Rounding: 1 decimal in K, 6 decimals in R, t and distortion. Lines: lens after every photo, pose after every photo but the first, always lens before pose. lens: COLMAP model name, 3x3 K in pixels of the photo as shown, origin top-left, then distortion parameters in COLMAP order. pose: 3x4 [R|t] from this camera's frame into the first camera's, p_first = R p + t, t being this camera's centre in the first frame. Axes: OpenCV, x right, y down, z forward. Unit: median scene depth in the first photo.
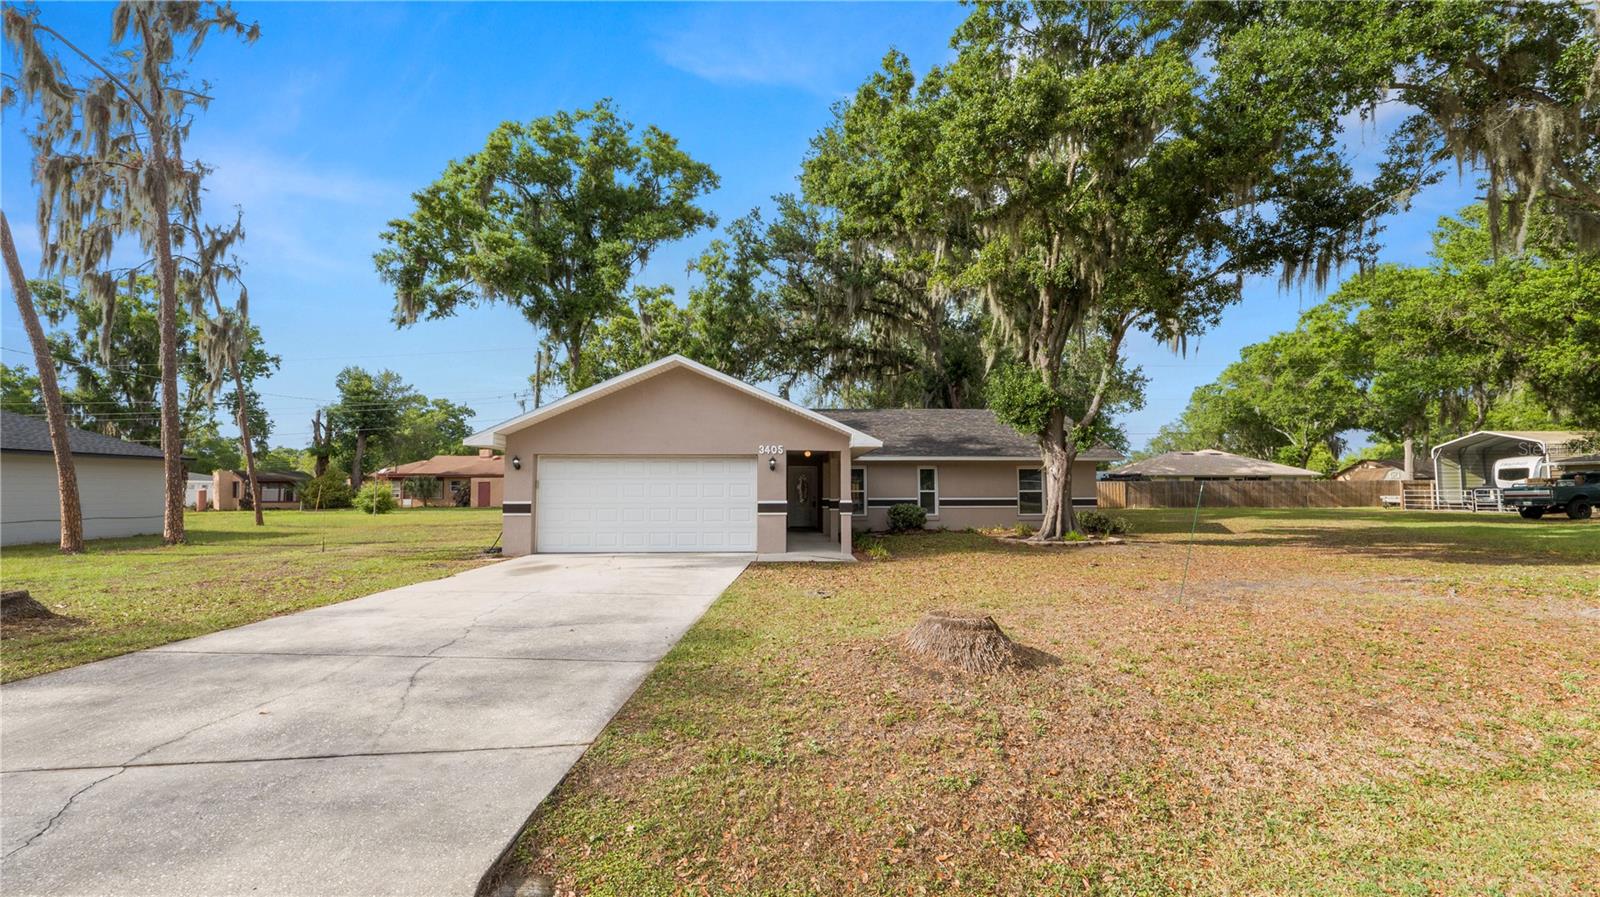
lens RADIAL K [[652.3, 0, 790.5], [0, 652.3, 447.3], [0, 0, 1]] dist [-0.013530, 0.001125]
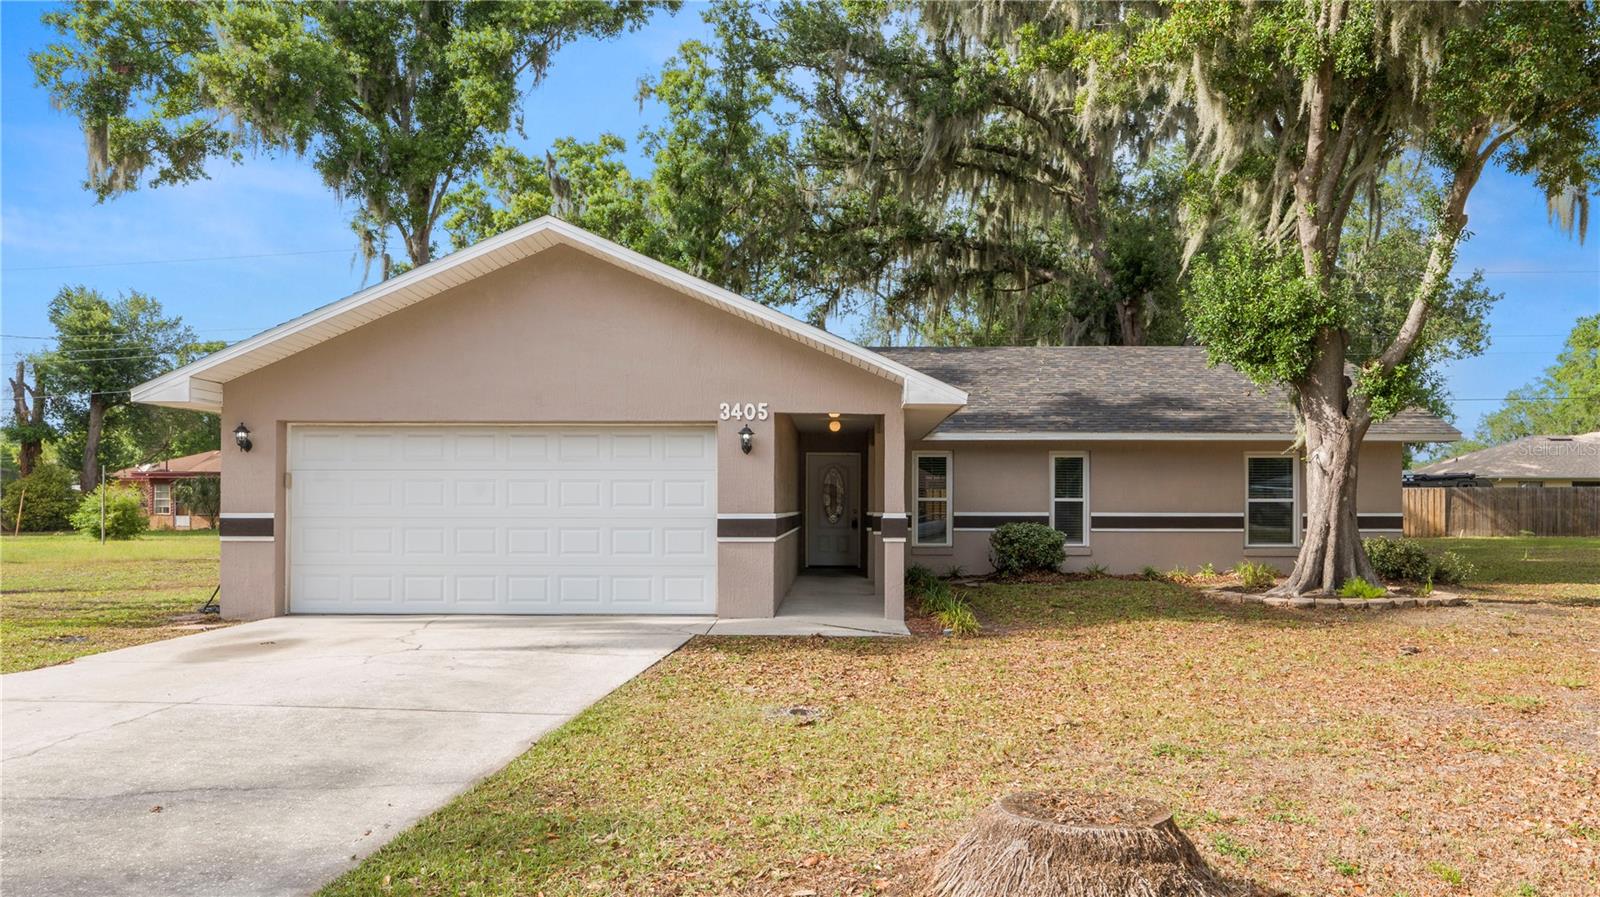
lens RADIAL K [[1110.4, 0, 800.1], [0, 1110.4, 491.4], [0, 0, 1]] dist [0.000537, 0.004147]
pose [[0.999023, 0.003148, -0.044073, 0.033920], [-0.000774, 0.998552, 0.053795, 0.012710], [0.044178, -0.053709, 0.997579, 0.102958]]
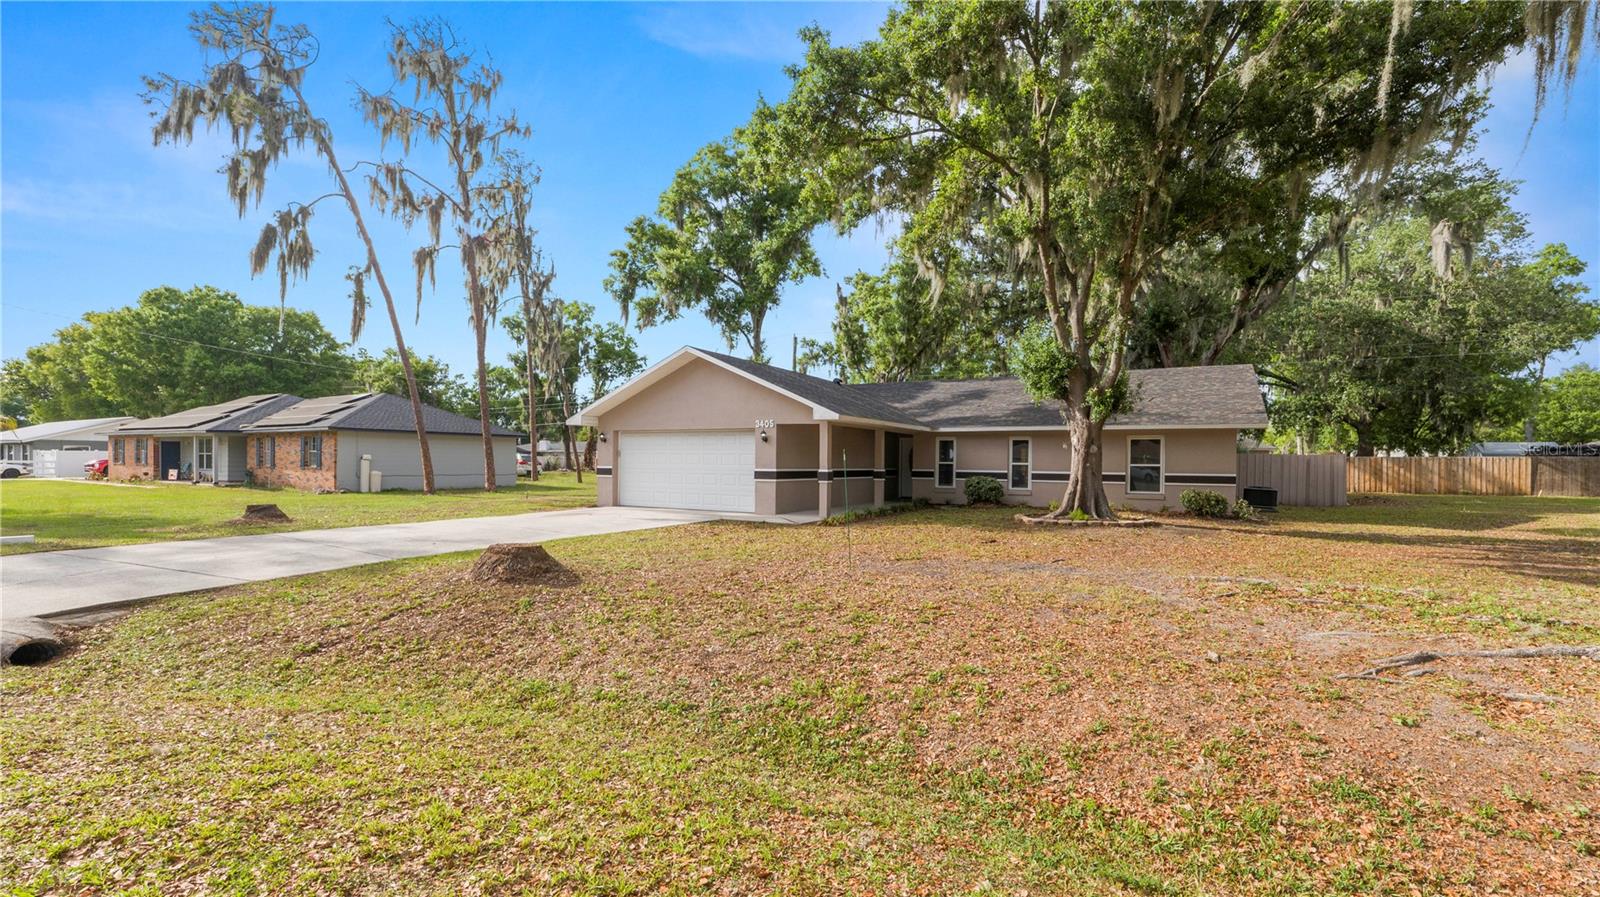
lens RADIAL K [[652.3, 0, 788.0], [0, 652.3, 460.2], [0, 0, 1]] dist [-0.013530, 0.001125]
pose [[0.862195, 0.010362, -0.506470, 0.387707], [0.020956, 0.998205, 0.056096, 0.002920], [0.506143, -0.058979, 0.860431, 0.029909]]
